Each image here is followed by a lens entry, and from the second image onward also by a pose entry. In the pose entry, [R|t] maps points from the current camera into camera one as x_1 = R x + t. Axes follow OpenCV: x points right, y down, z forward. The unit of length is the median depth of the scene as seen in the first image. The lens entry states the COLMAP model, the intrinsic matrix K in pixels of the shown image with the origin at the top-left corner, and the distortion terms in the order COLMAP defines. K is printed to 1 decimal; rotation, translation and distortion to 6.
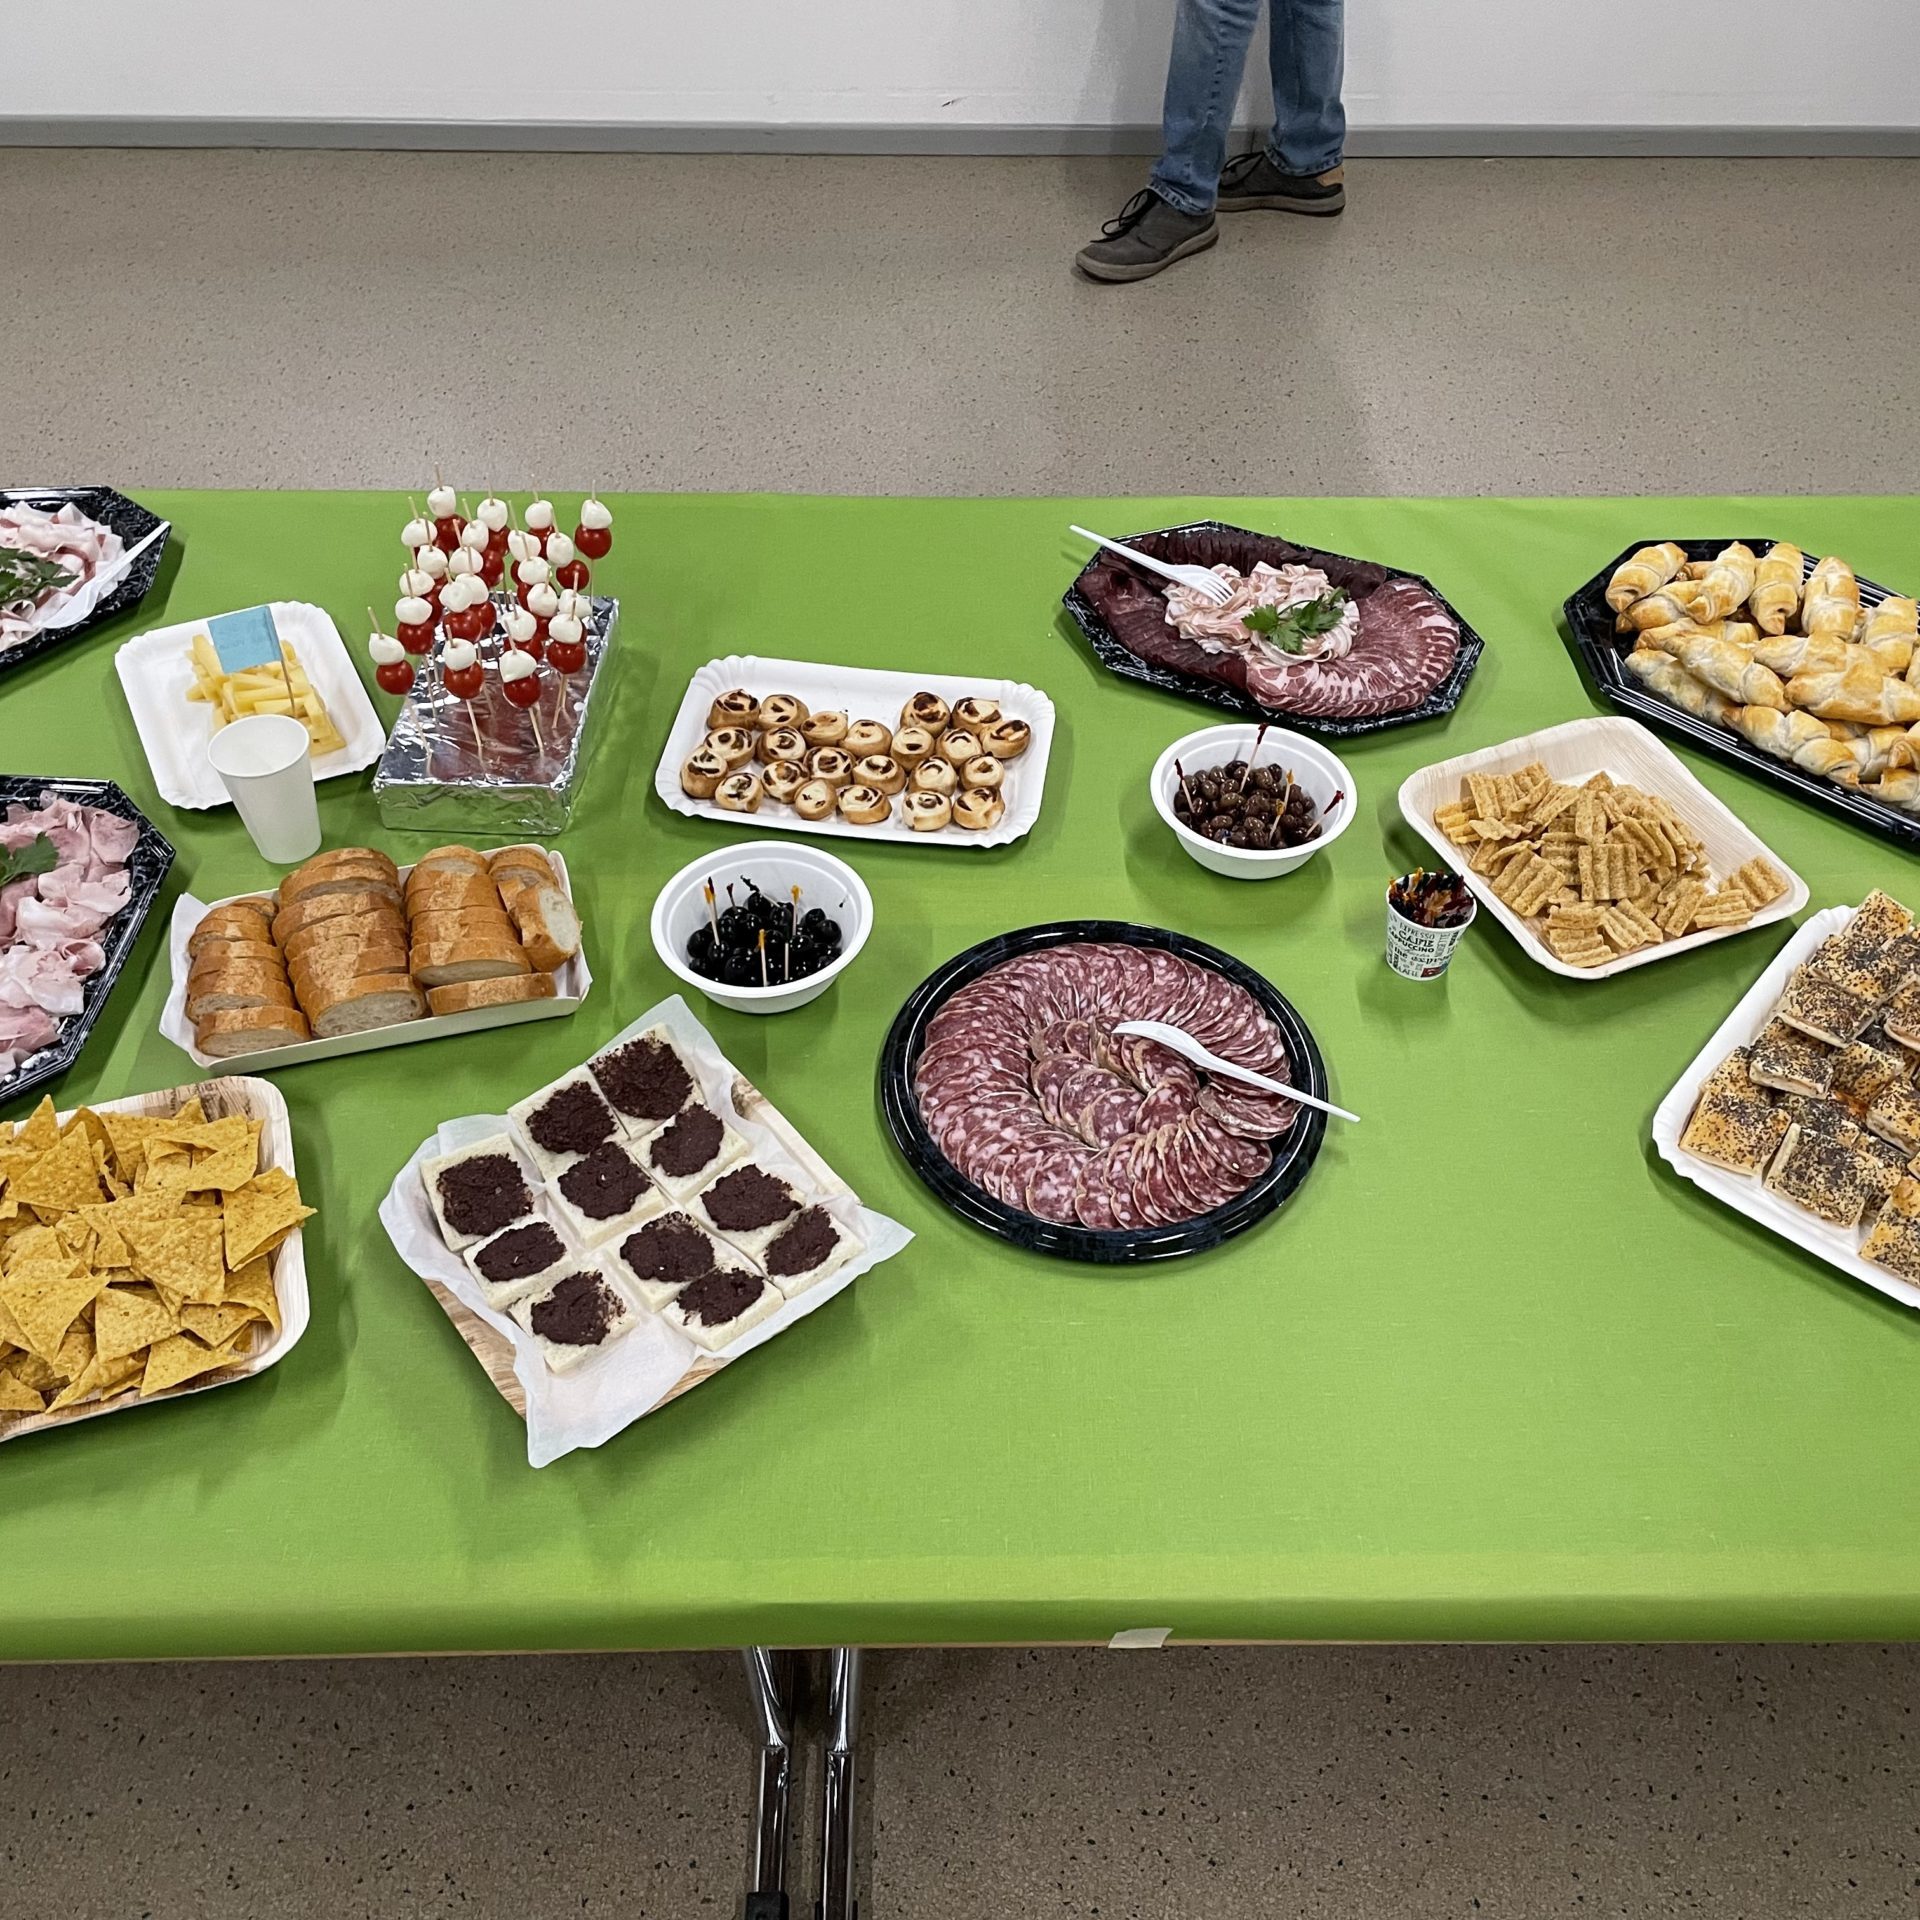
lens RADIAL K [[1635.9, 0, 960.0], [0, 1635.9, 960.0], [0, 0, 1]] dist [0.106418, -0.151125]
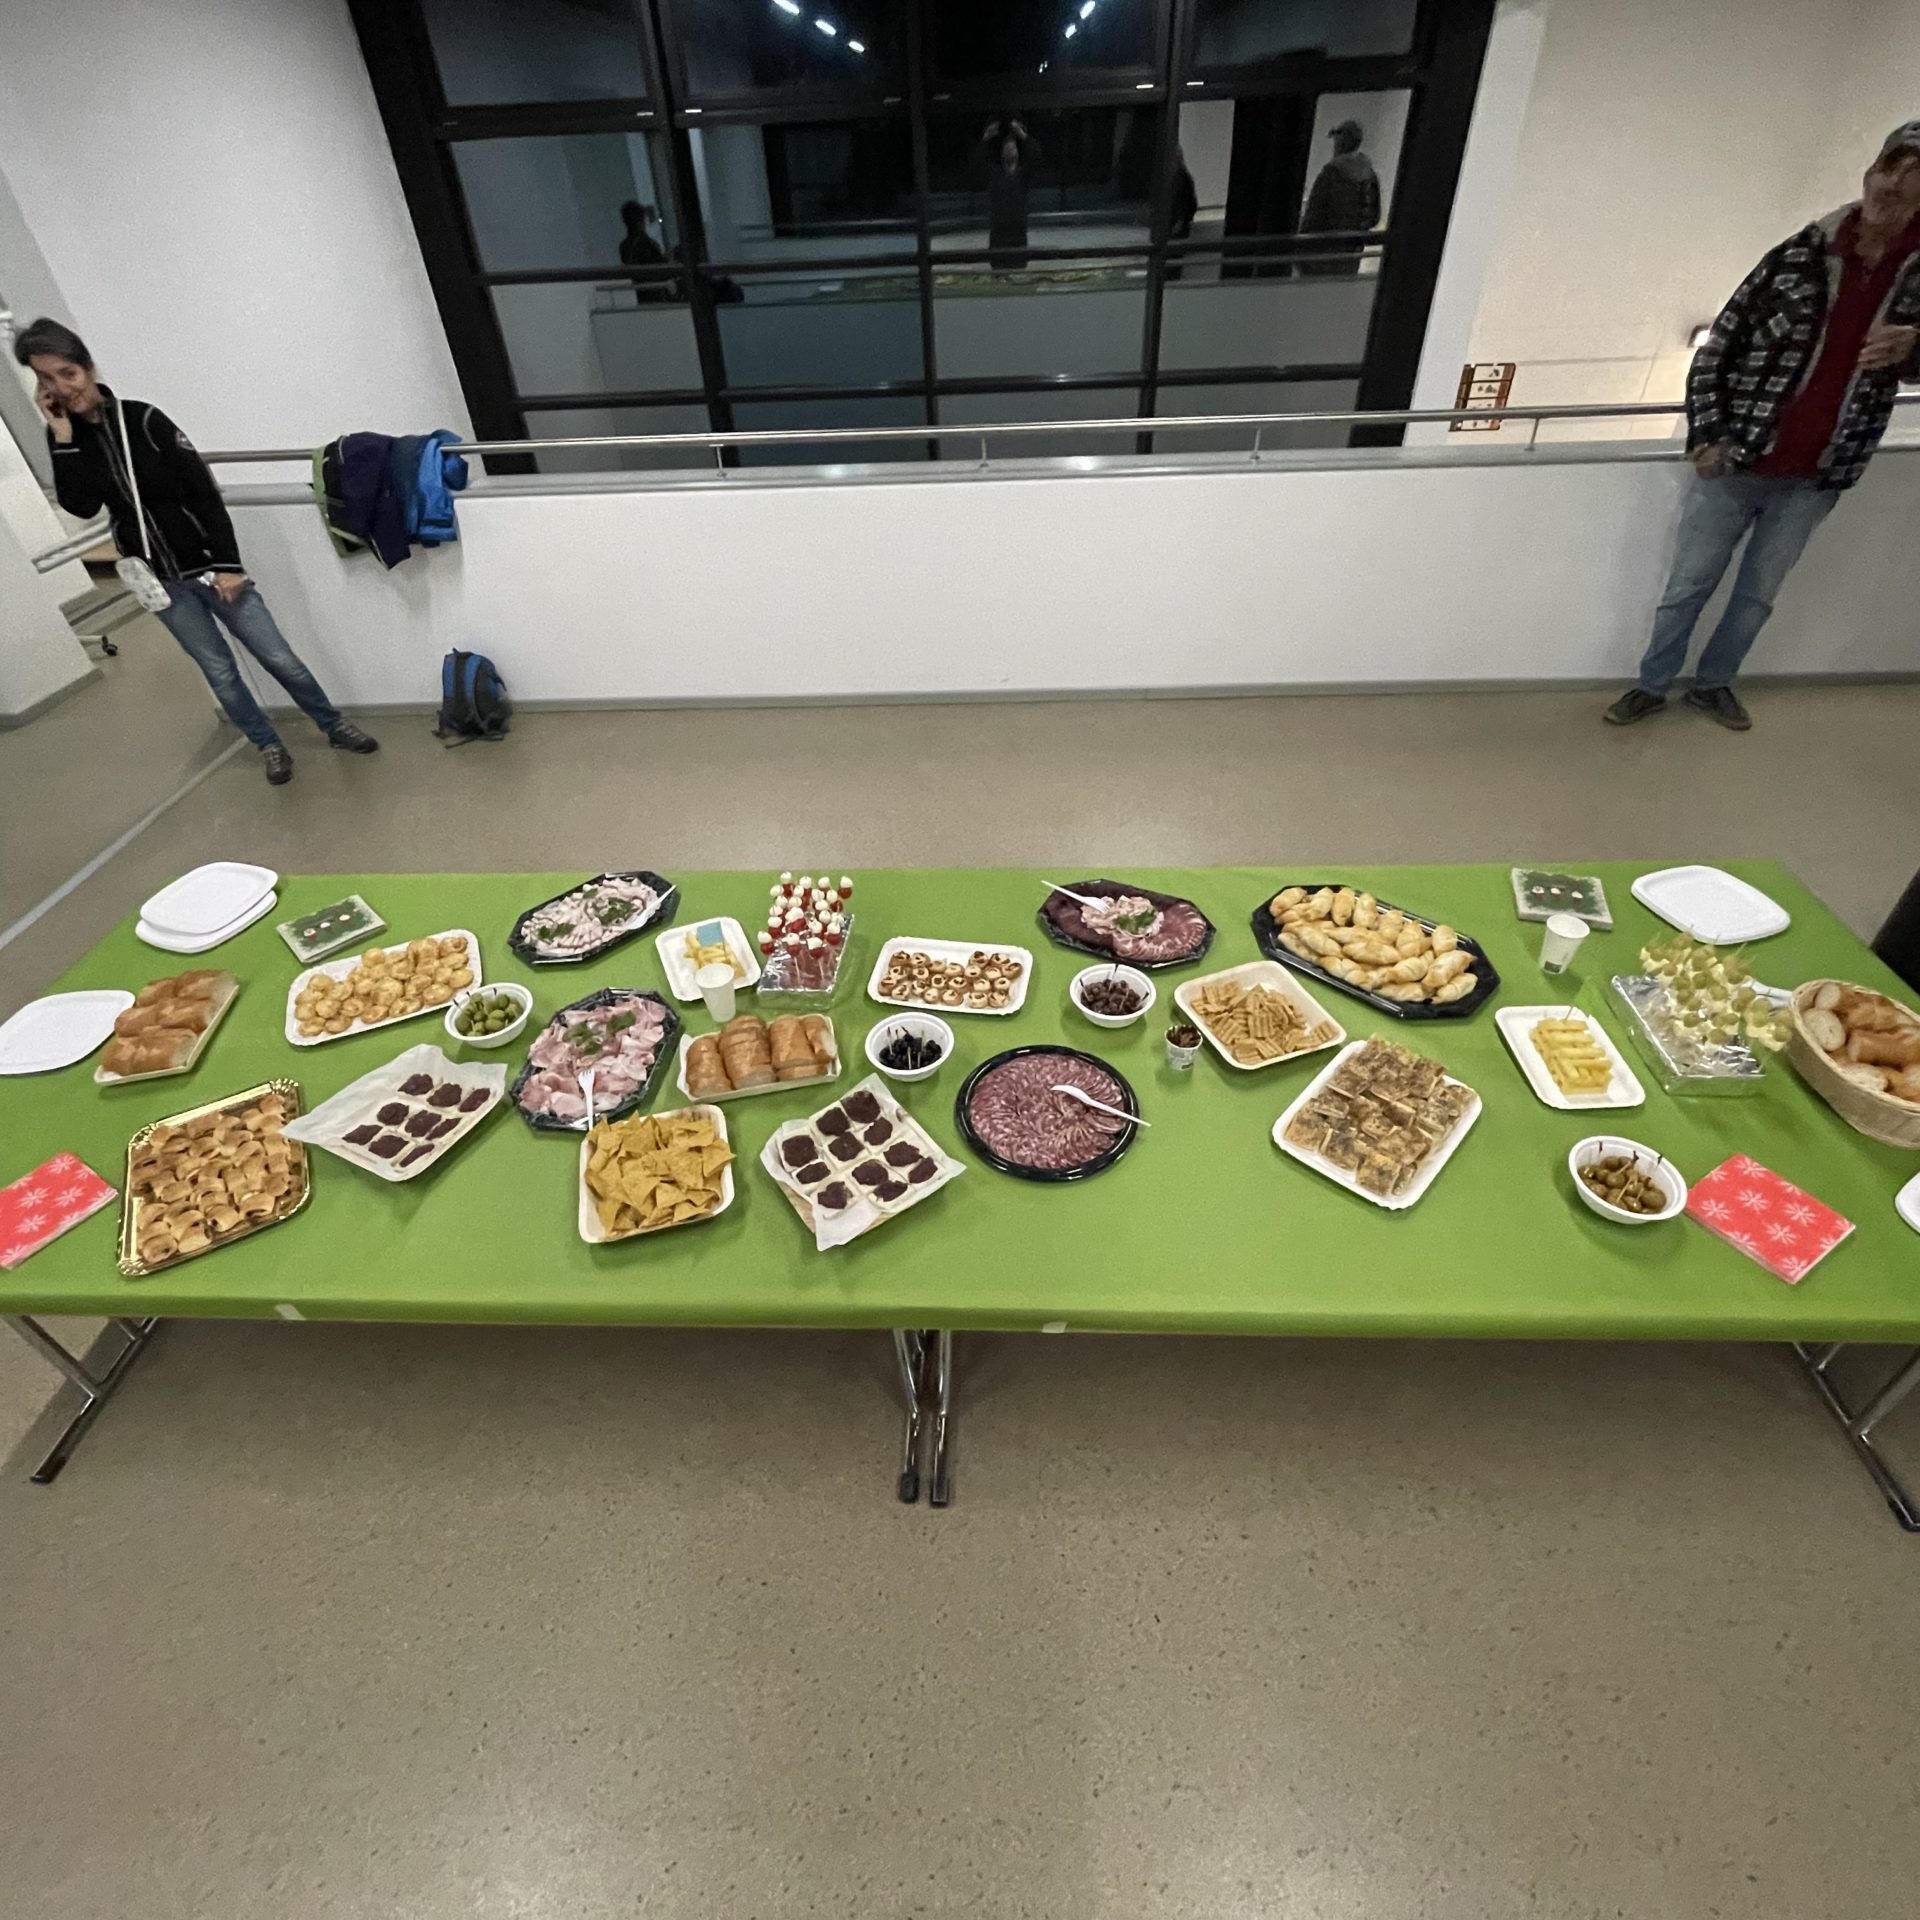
lens RADIAL K [[1057.5, 0, 960.0], [0, 1057.5, 960.0], [0, 0, 1]] dist [0.001508, -0.000586]
pose [[0.996438, -0.004826, -0.084195, 0.086325], [-0.006409, 0.991139, -0.132671, 0.058440], [0.084090, 0.132738, 0.987578, -0.560781]]
